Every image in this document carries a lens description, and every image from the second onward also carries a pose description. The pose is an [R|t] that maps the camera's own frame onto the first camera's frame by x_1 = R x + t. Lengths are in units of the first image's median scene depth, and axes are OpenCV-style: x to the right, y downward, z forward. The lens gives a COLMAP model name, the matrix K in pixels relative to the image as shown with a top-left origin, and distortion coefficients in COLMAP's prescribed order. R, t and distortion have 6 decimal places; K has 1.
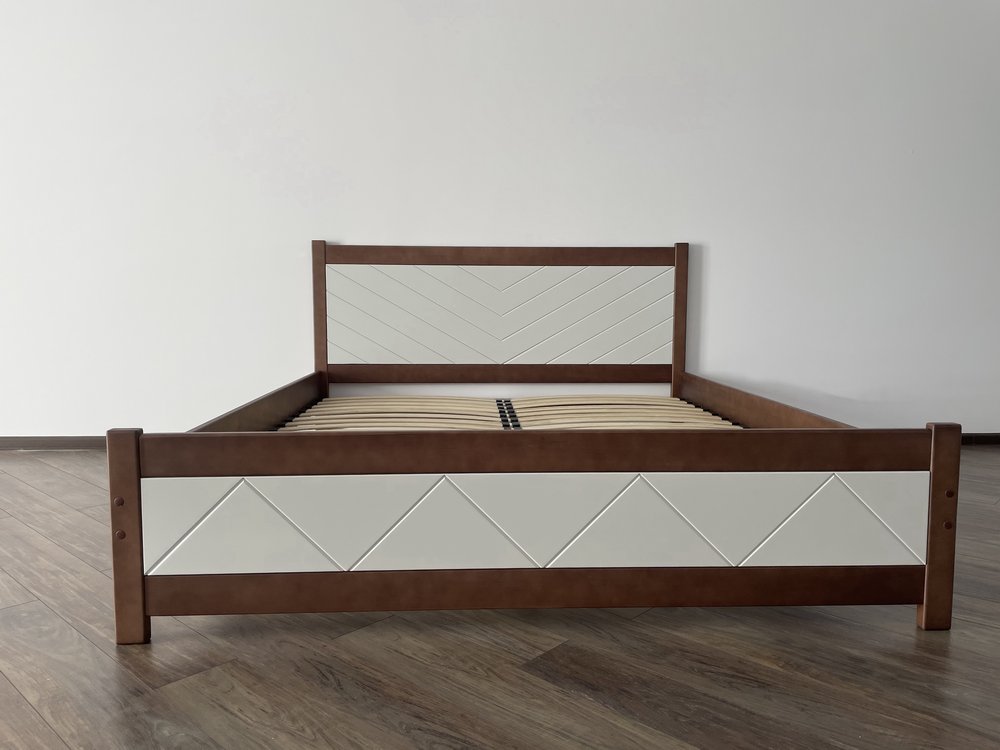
lens RADIAL K [[759.3, 0, 503.3], [0, 759.3, 371.4], [0, 0, 1]] dist [0.066231, -0.083275]
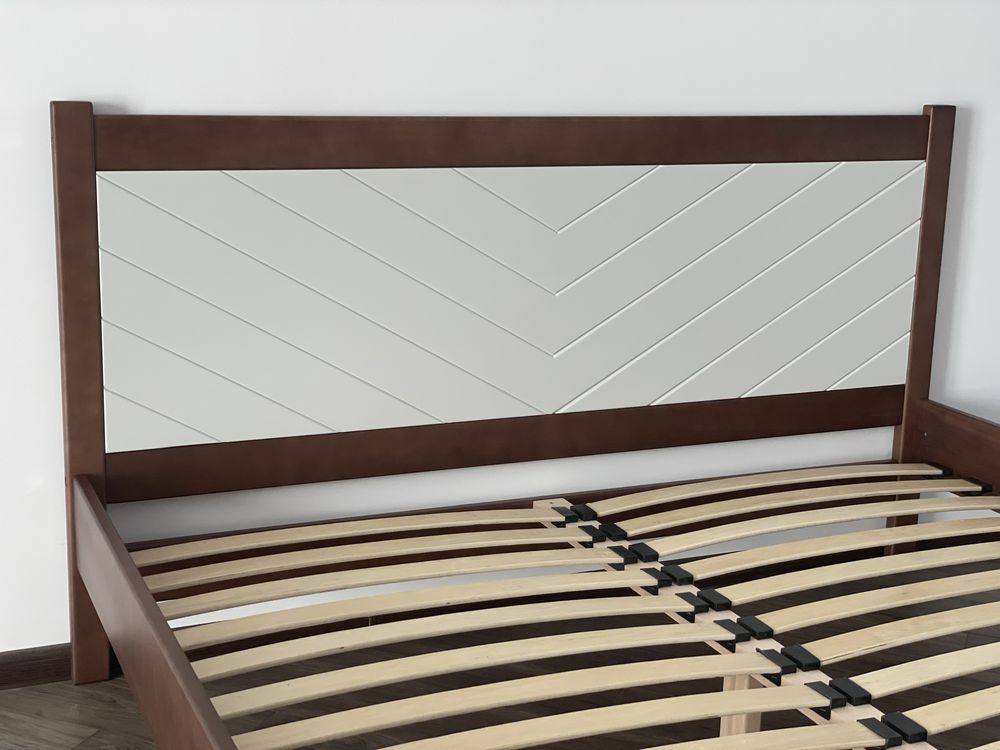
lens RADIAL K [[1500.2, 0, 508.9], [0, 1500.2, 372.5], [0, 0, 1]] dist [0.245803, -0.761283]
pose [[0.929416, -0.062368, 0.363726, -0.315532], [0.010618, 0.989727, 0.142577, -0.147128], [-0.368882, -0.128651, 0.920530, 0.291484]]
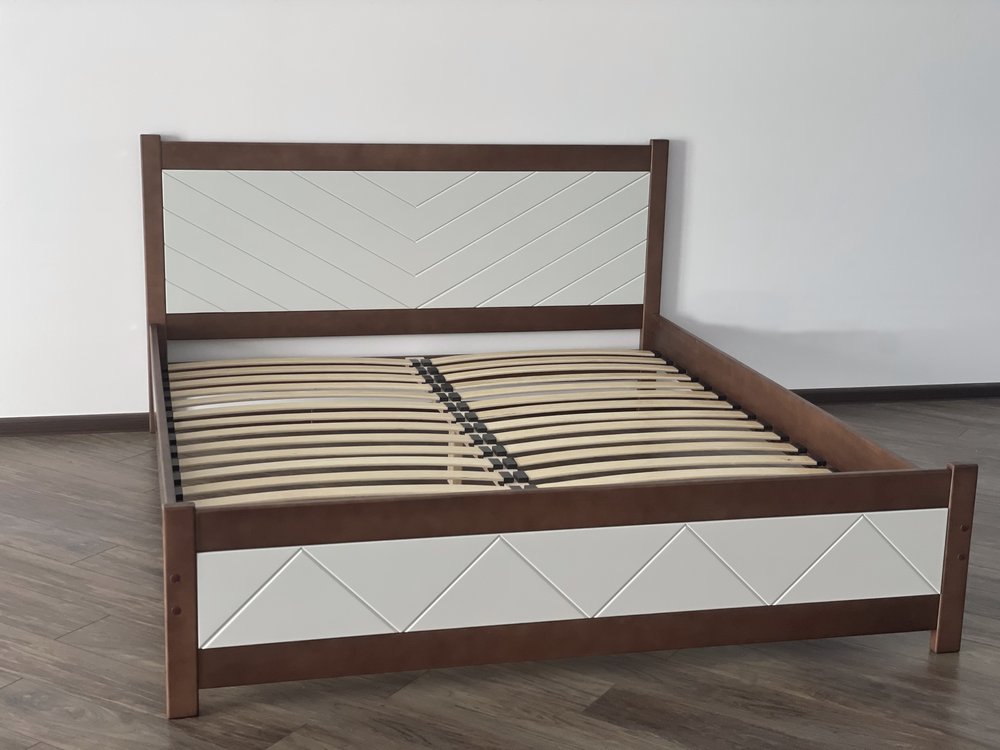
lens RADIAL K [[1470.2, 0, 497.1], [0, 1470.2, 369.2], [0, 0, 1]] dist [0.111532, -0.142454]
pose [[0.980949, -0.024254, 0.192747, -0.198886], [-0.004641, 0.988967, 0.148061, -0.162020], [-0.194212, -0.146135, 0.970014, -0.374325]]
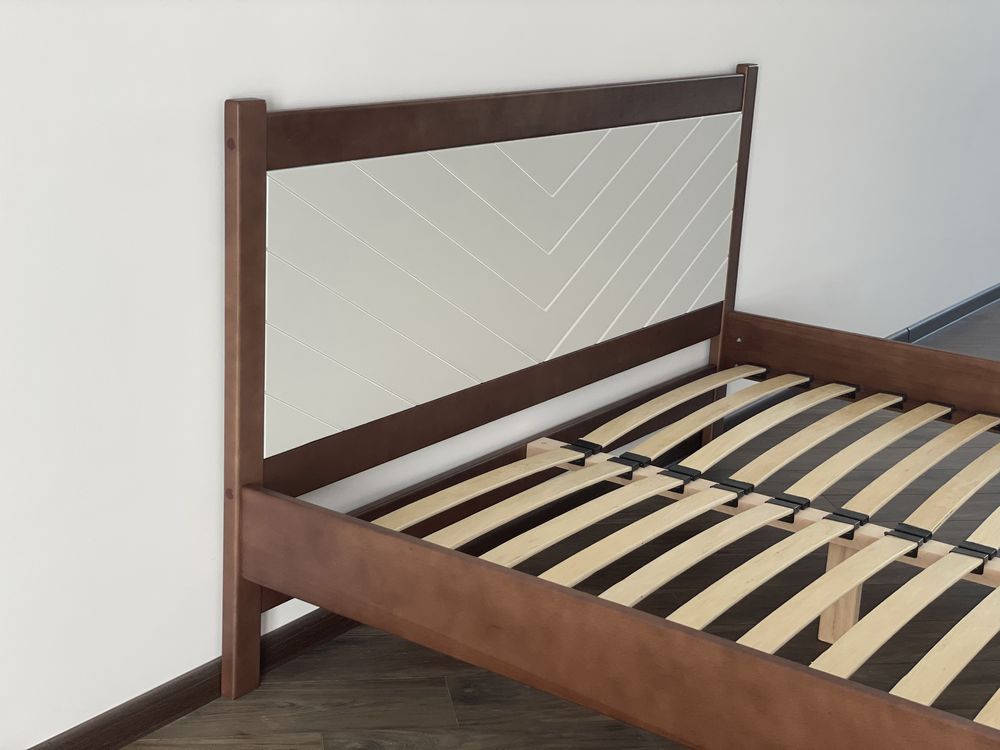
lens RADIAL K [[1500.2, 0, 508.9], [0, 1500.2, 372.5], [0, 0, 1]] dist [0.245803, -0.761283]
pose [[0.597831, -0.191187, 0.778490, -0.697894], [0.023140, 0.974854, 0.221641, -0.198907], [-0.801288, -0.114489, 0.587222, 0.522893]]
